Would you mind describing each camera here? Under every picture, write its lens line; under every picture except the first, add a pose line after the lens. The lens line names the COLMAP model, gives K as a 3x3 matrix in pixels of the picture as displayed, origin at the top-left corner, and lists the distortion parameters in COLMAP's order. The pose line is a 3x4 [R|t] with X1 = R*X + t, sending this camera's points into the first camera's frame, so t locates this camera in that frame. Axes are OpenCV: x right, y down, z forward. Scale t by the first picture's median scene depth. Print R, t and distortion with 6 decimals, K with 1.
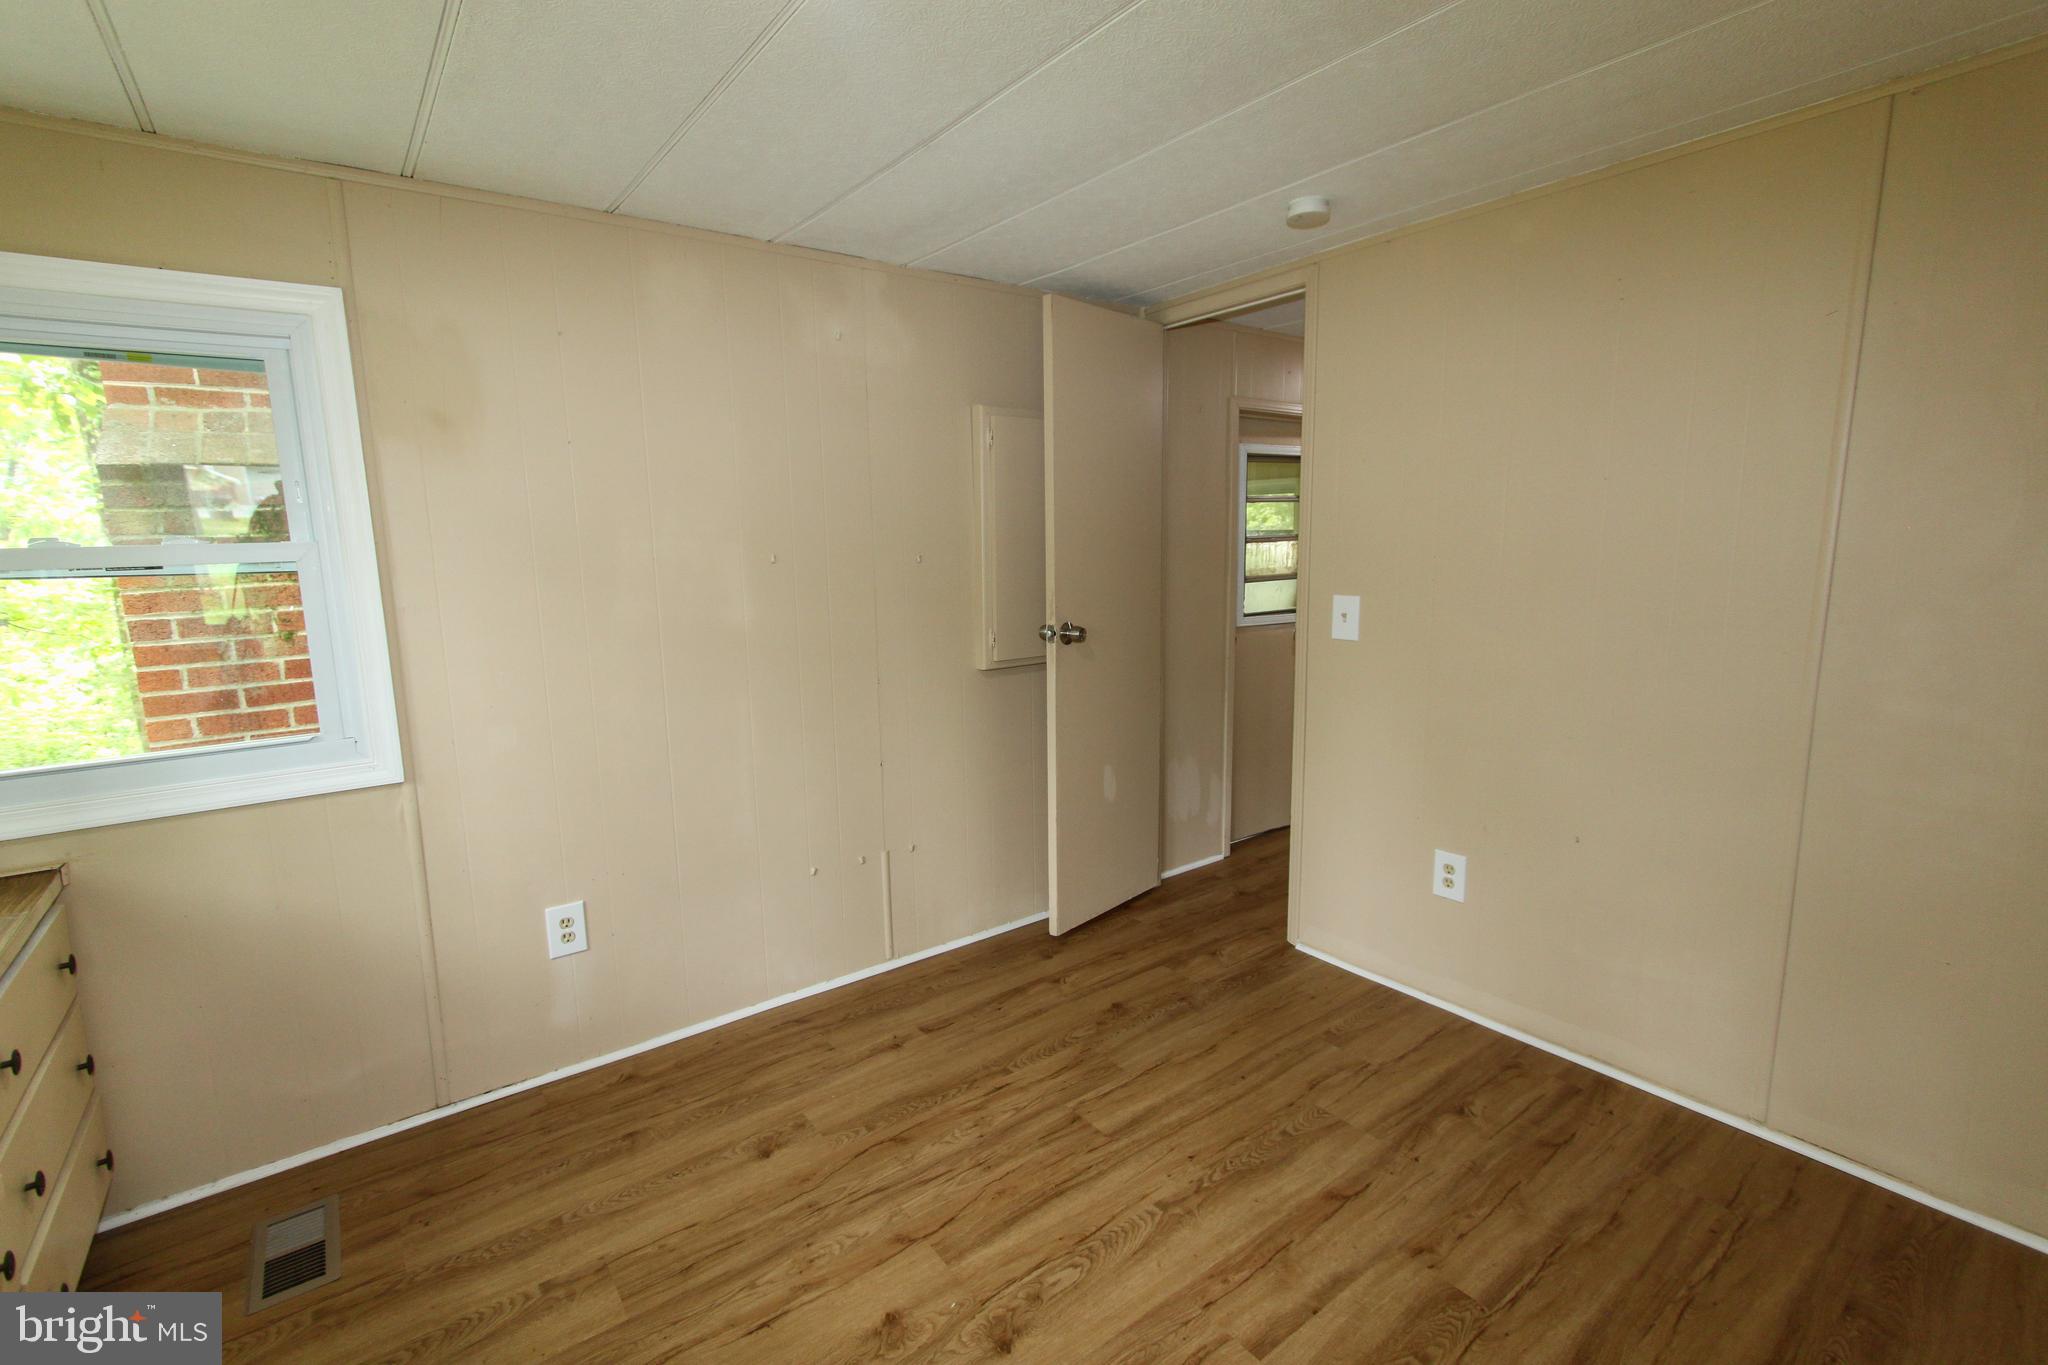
lens RADIAL K [[928.4, 0, 1004.1], [0, 928.4, 685.3], [0, 0, 1]] dist [0.000051, 0.001030]
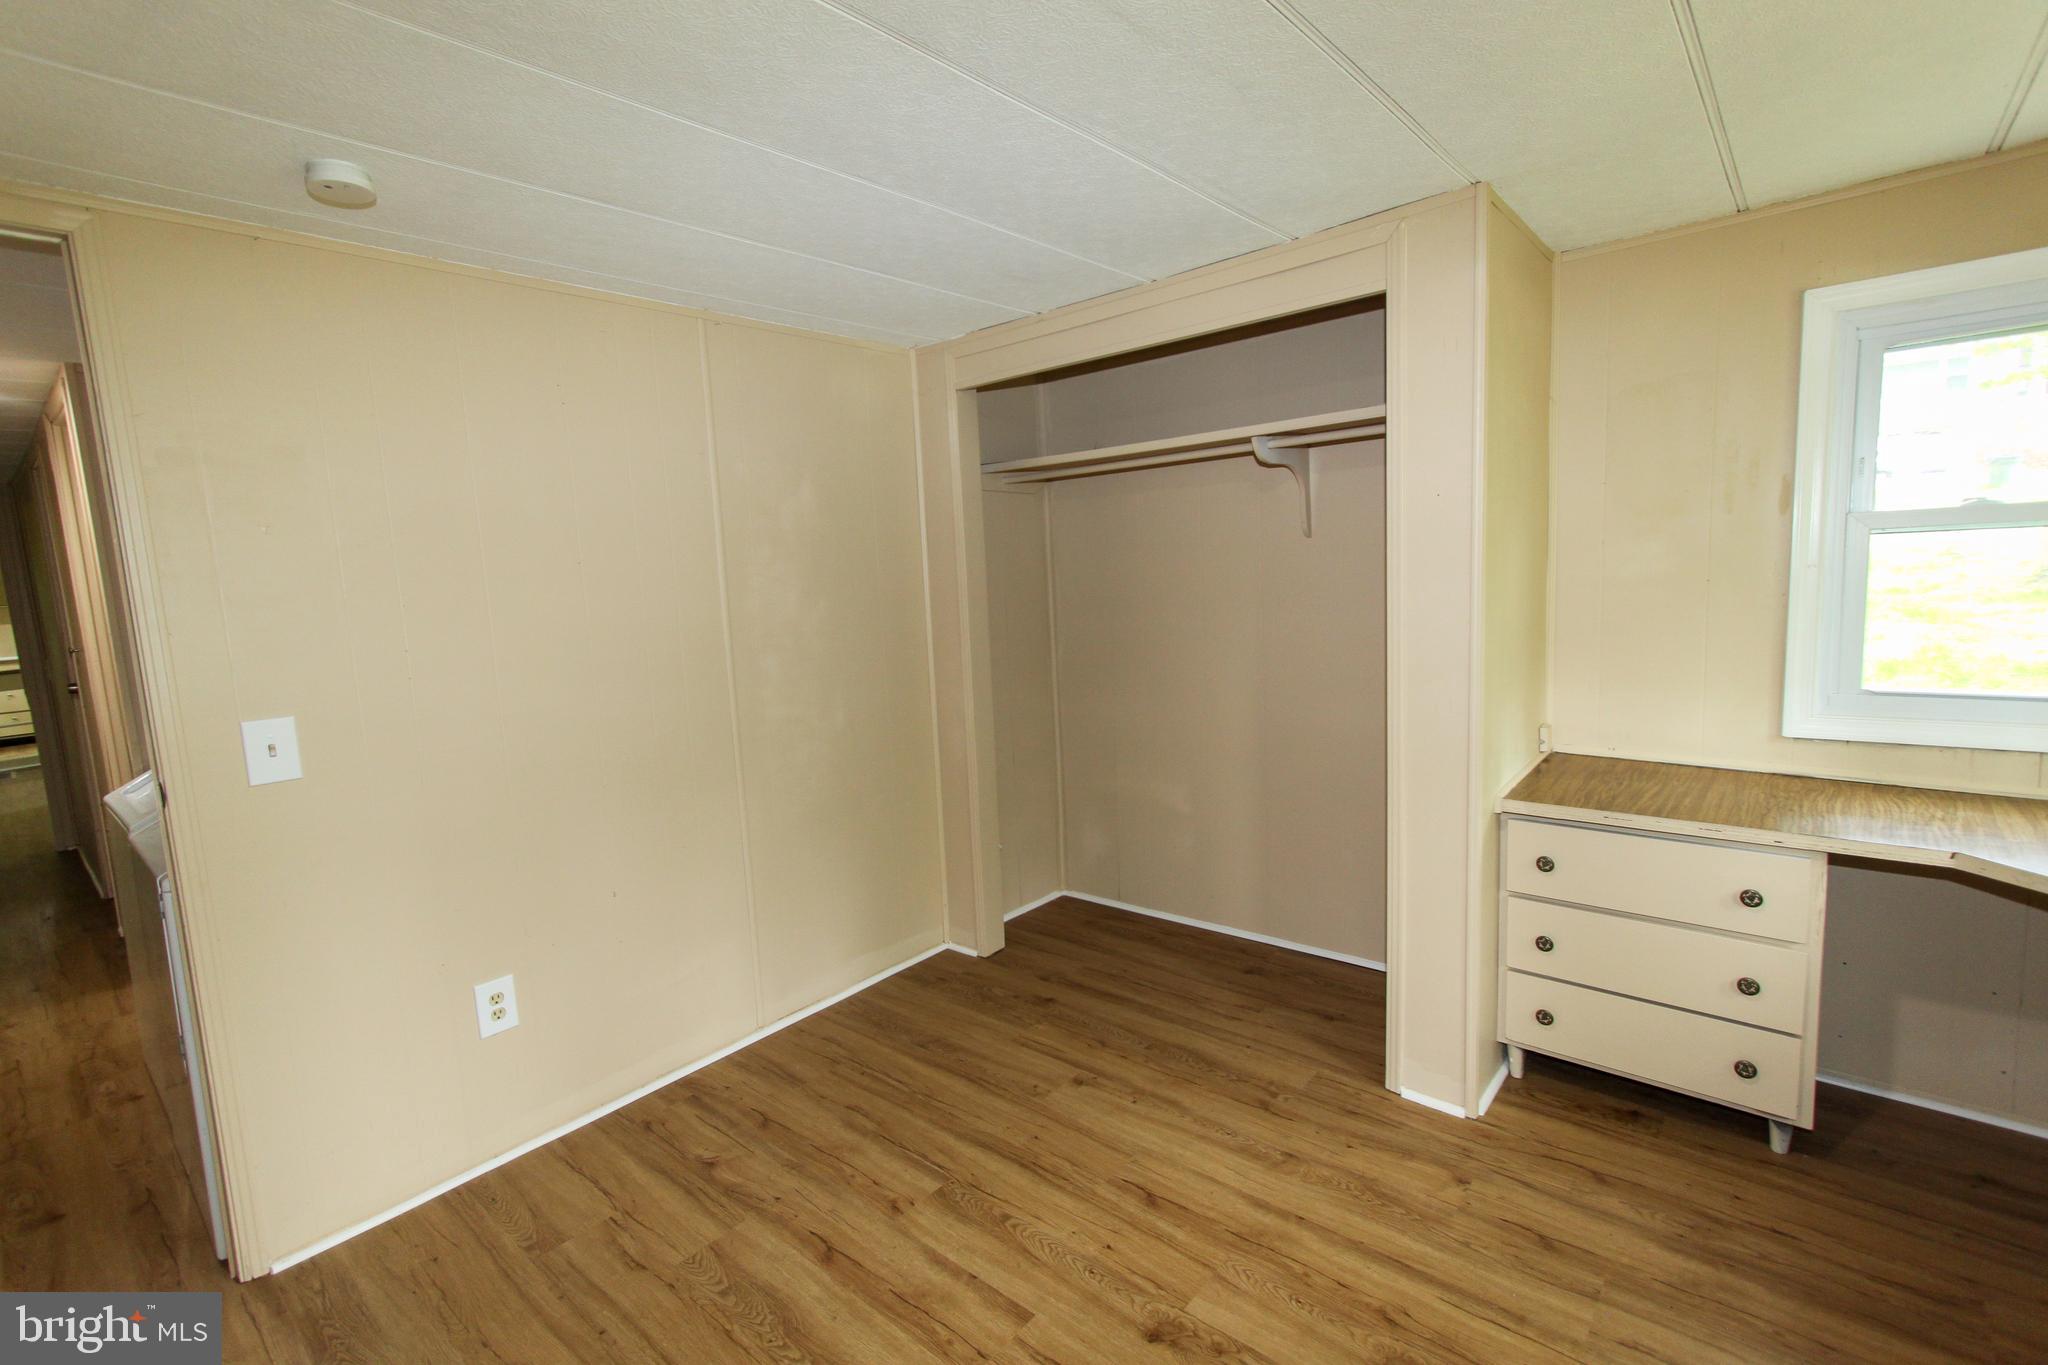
lens RADIAL K [[928.4, 0, 1004.1], [0, 928.4, 685.3], [0, 0, 1]] dist [0.000051, 0.001030]
pose [[-0.204414, -0.090730, 0.974671, -0.590818], [0.221762, 0.965516, 0.136387, -0.132718], [-0.953434, 0.244024, -0.177245, 0.840603]]
